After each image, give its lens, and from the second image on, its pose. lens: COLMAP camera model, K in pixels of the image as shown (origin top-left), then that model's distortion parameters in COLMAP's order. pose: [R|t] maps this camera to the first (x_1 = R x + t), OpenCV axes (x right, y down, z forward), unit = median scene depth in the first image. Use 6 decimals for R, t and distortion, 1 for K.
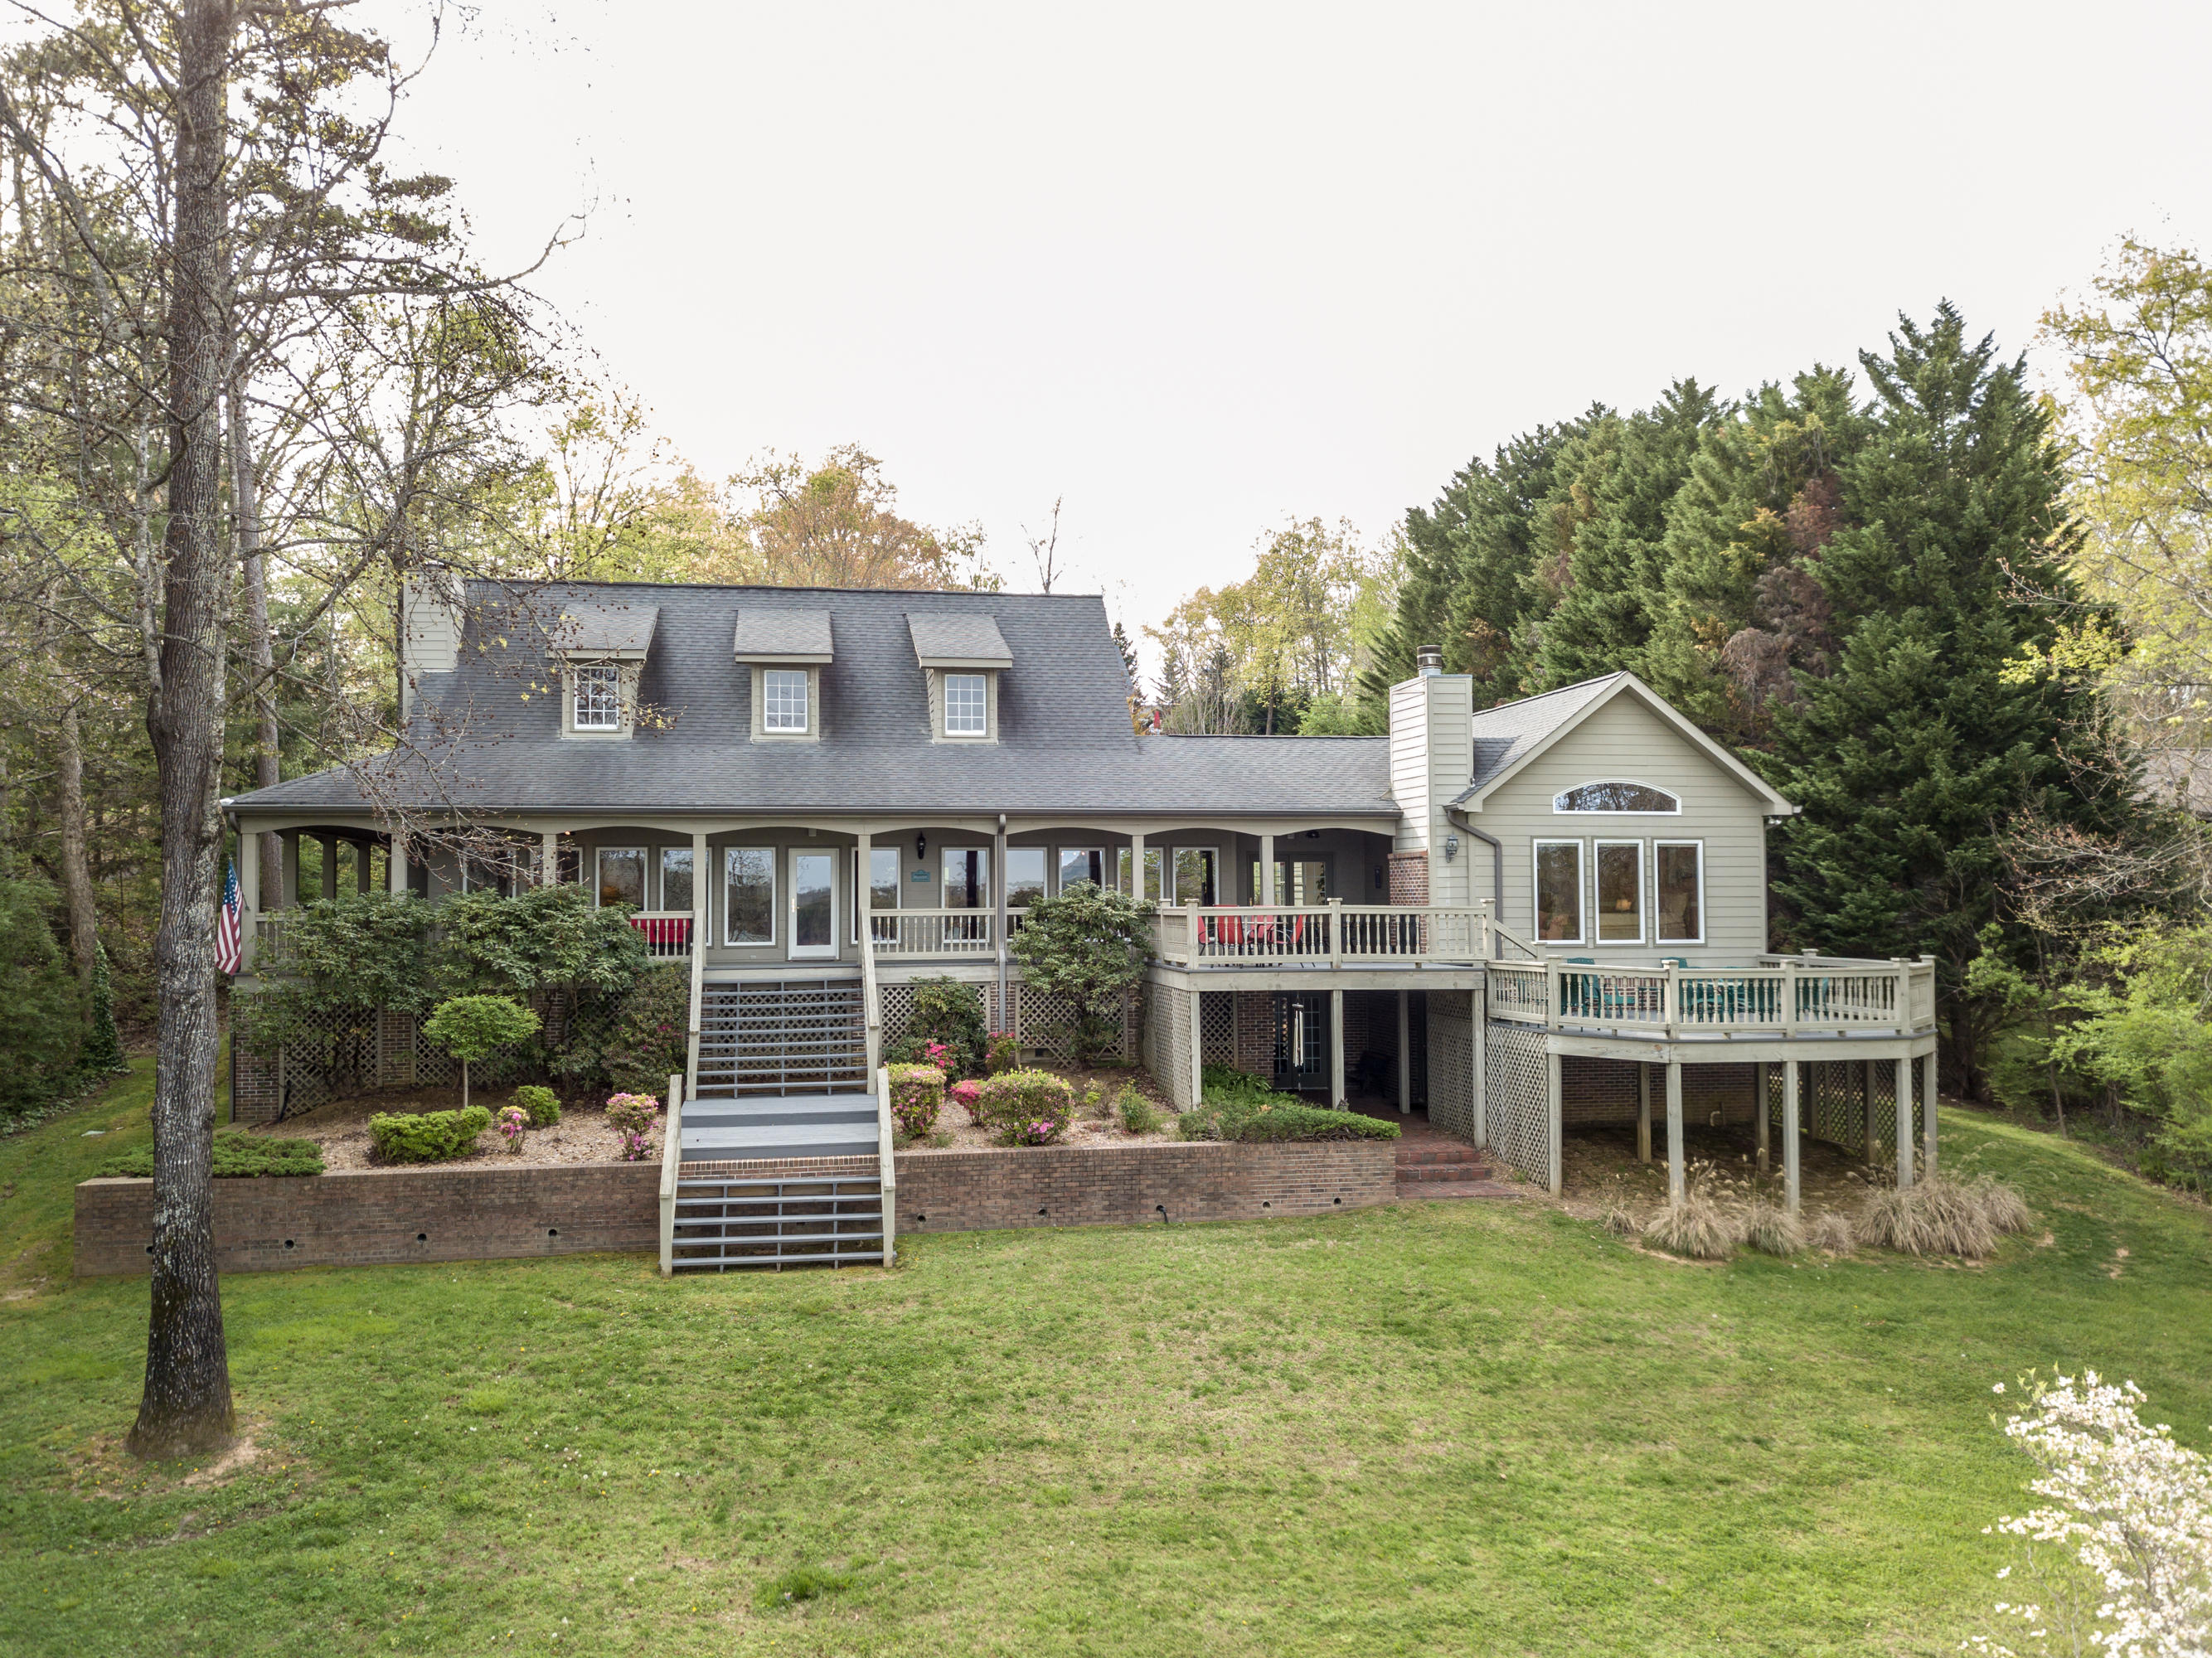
lens RADIAL K [[1675.8, 0, 1073.0], [0, 1675.8, 874.3], [0, 0, 1]] dist [0.017113, 0.014155]
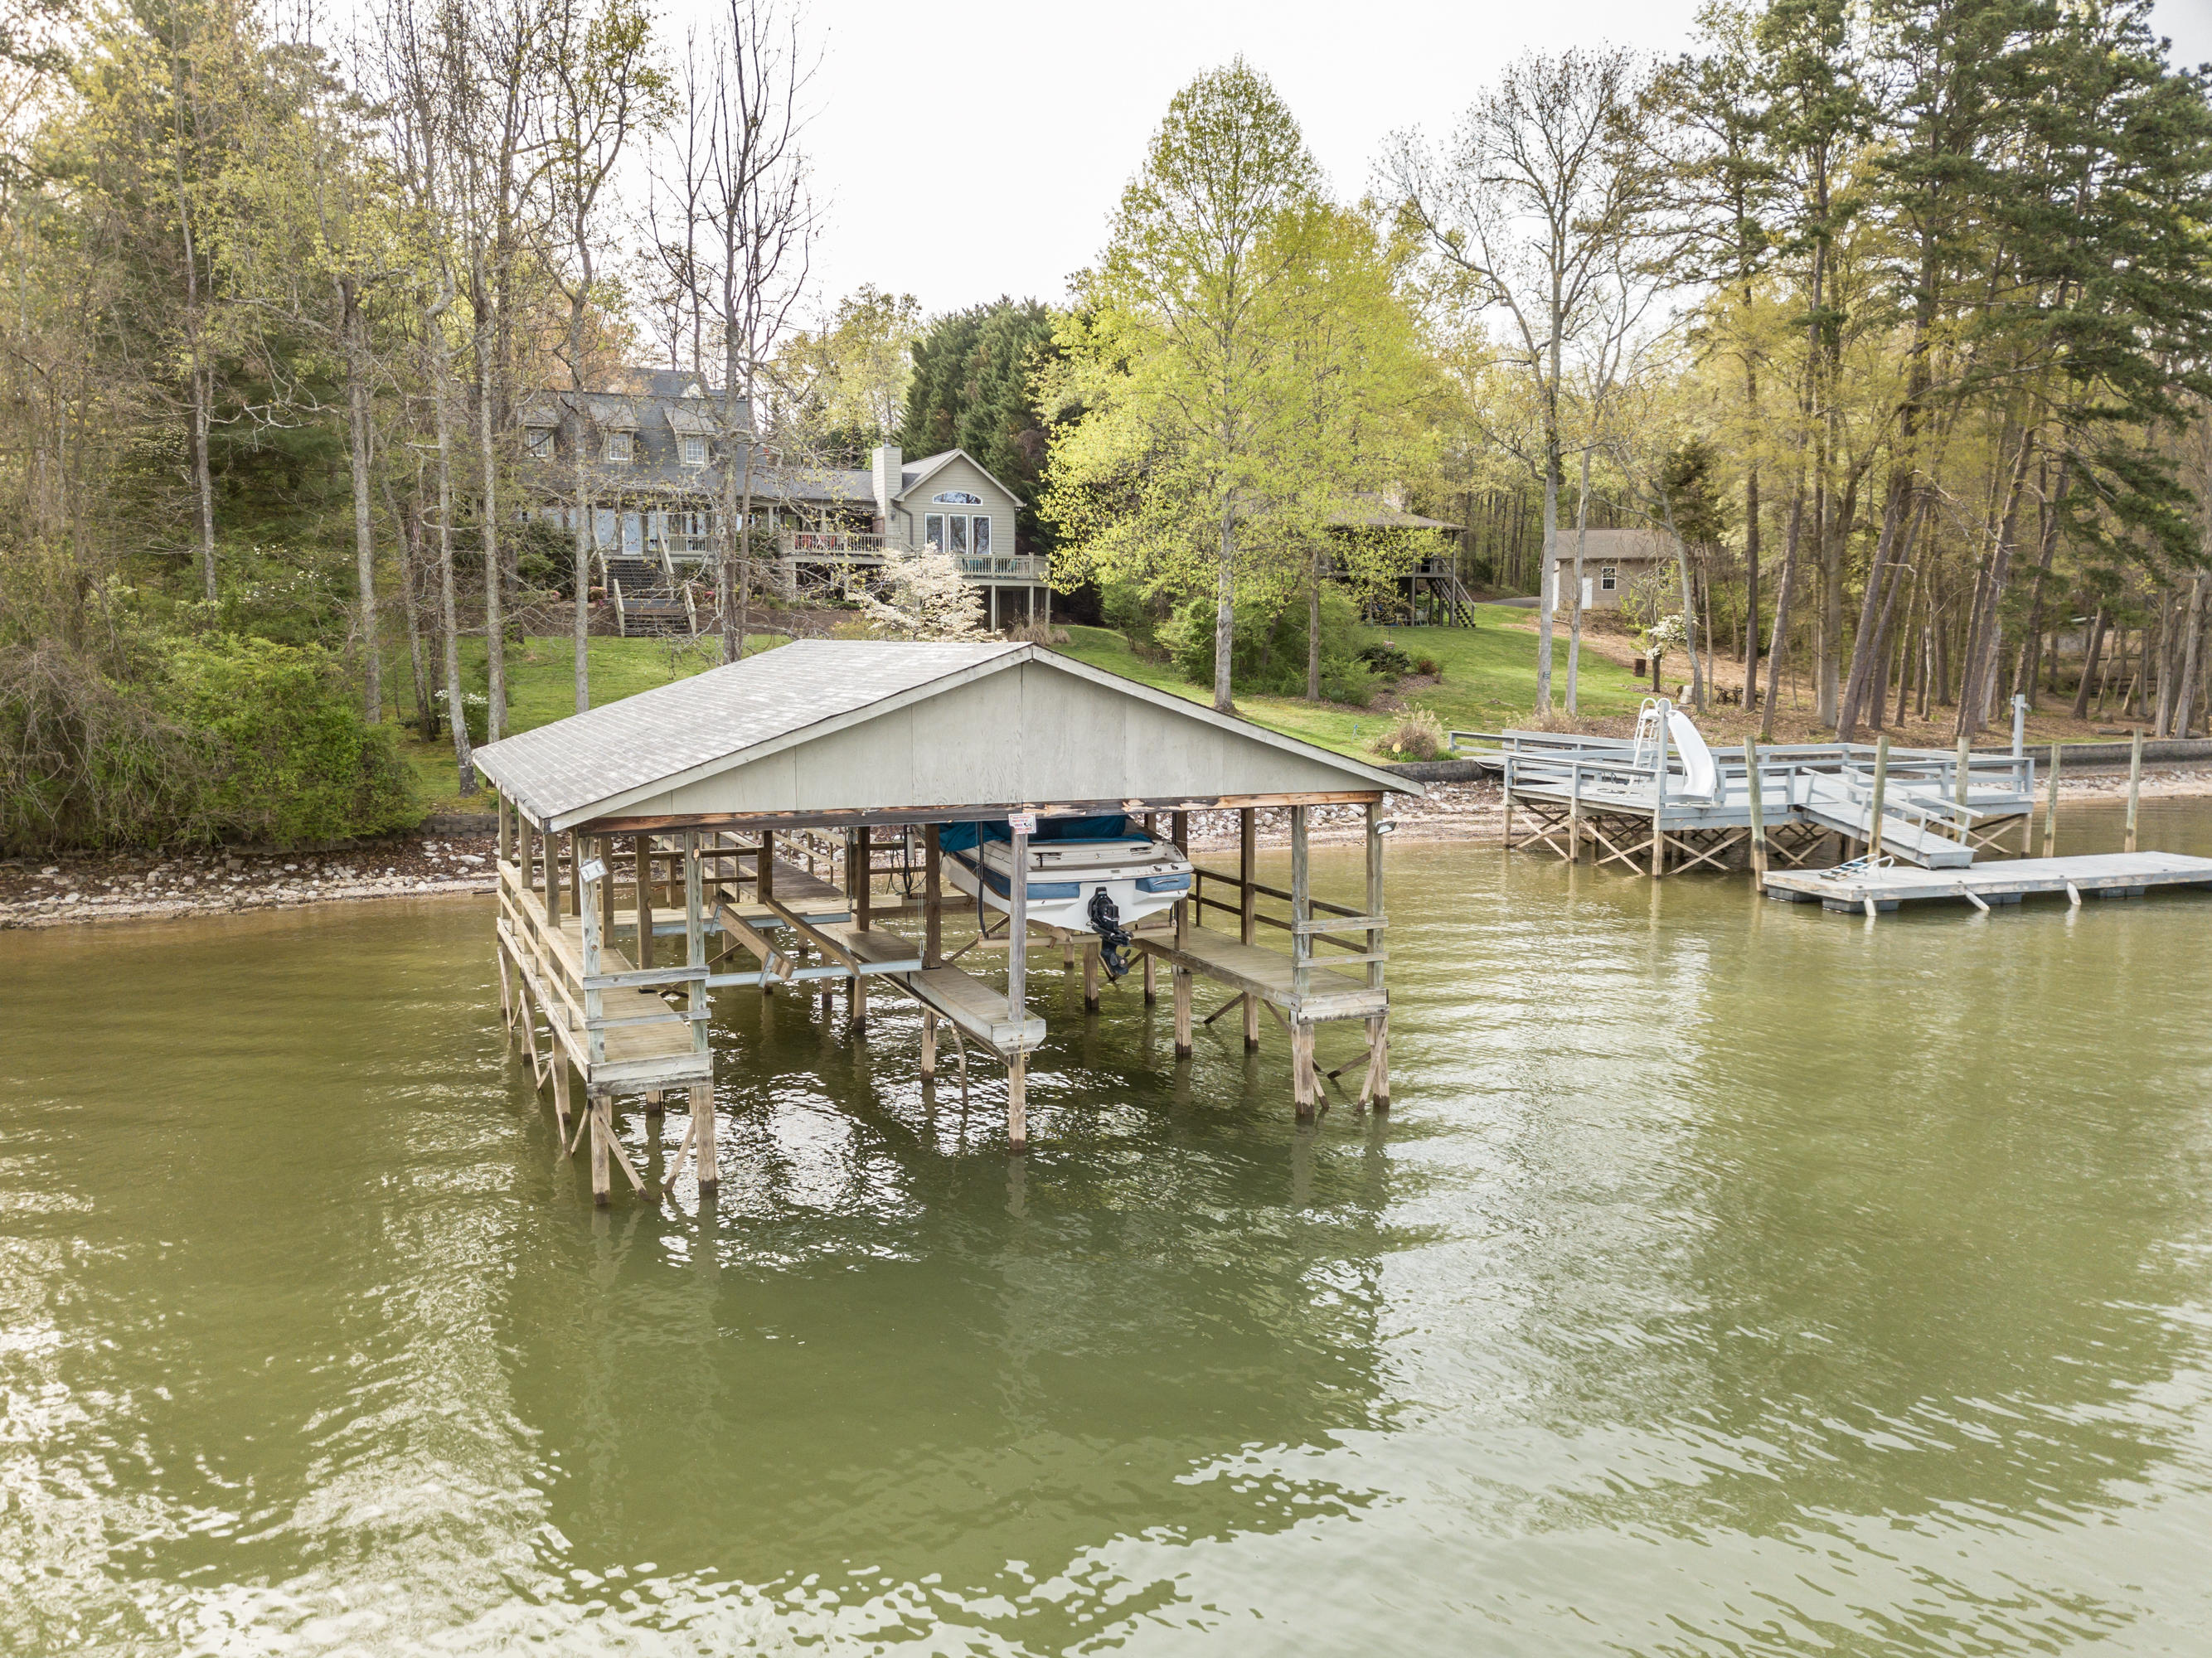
lens RADIAL K [[1675.8, 0, 1073.0], [0, 1675.8, 874.3], [0, 0, 1]] dist [0.017113, 0.014155]
pose [[0.972943, -0.022429, 0.229954, -0.075460], [-0.013996, 0.987727, 0.155559, 0.081359], [-0.230621, -0.154569, 0.960688, -1.075871]]
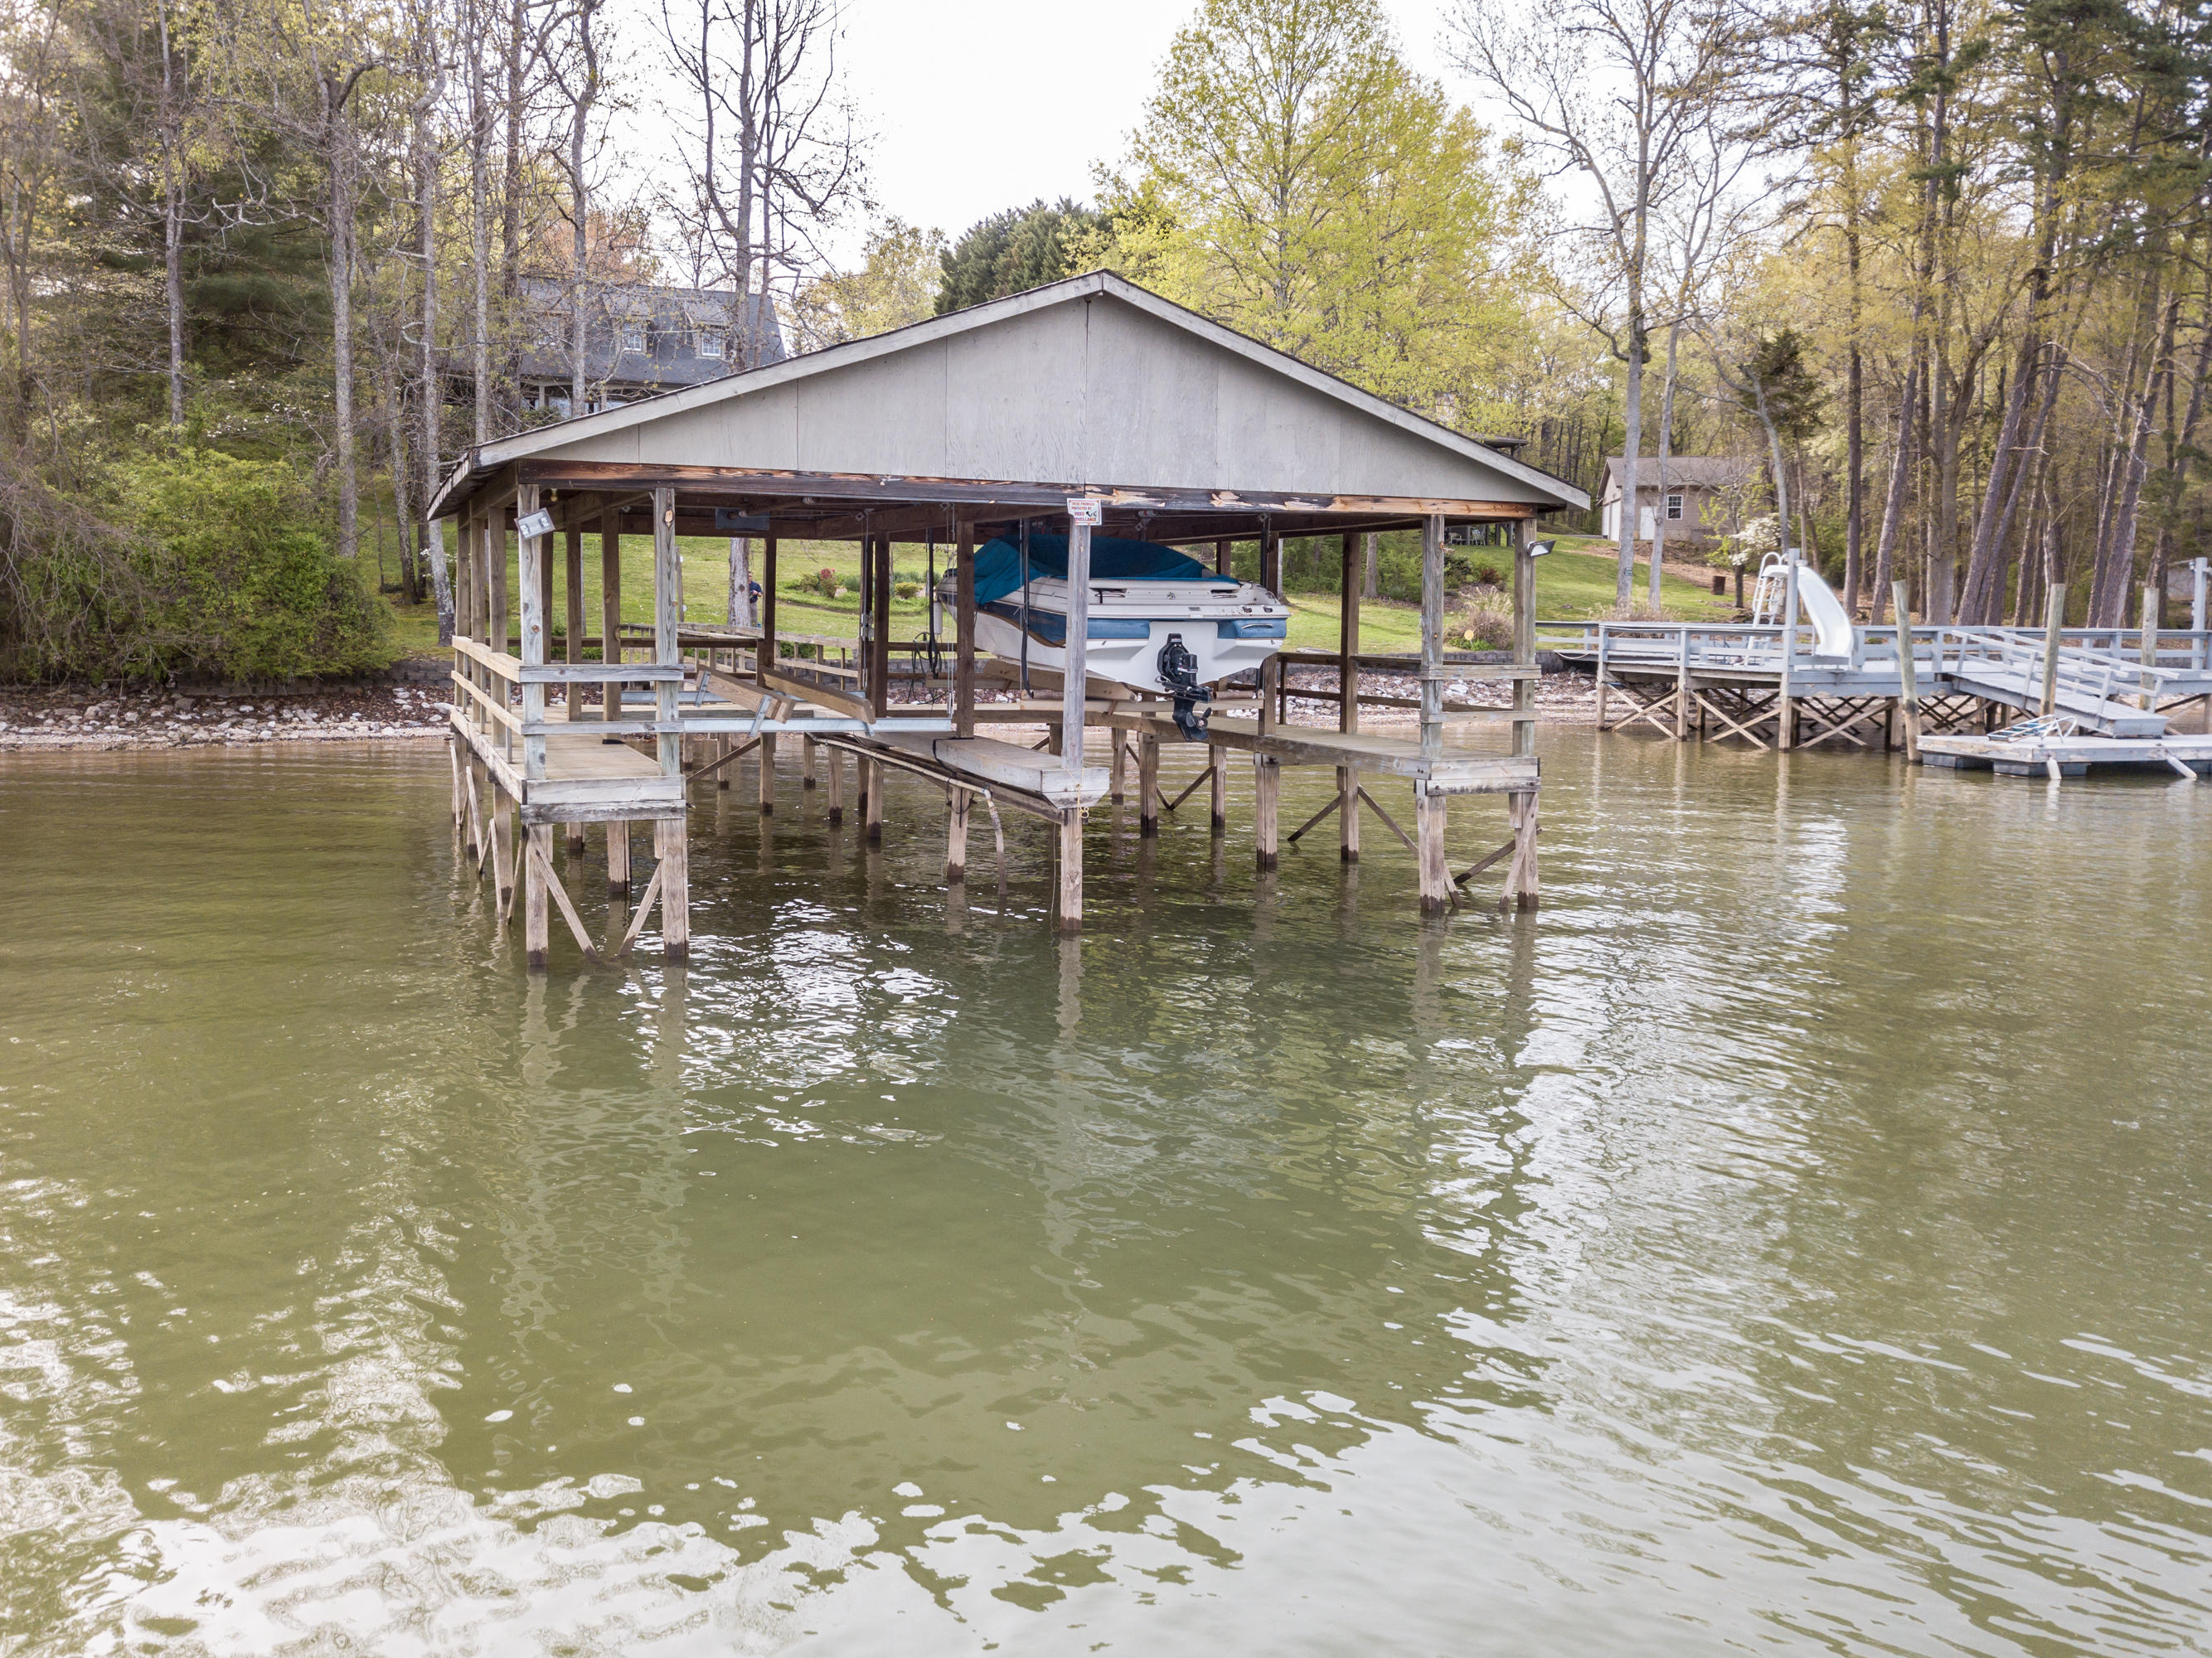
lens RADIAL K [[1714.7, 0, 1026.8], [0, 1714.7, 778.7], [0, 0, 1]] dist [0.015490, 0.013770]
pose [[0.981183, 0.001252, 0.193078, -0.067821], [-0.024160, 0.992916, 0.116338, 0.144552], [-0.191564, -0.118814, 0.974262, -1.004035]]
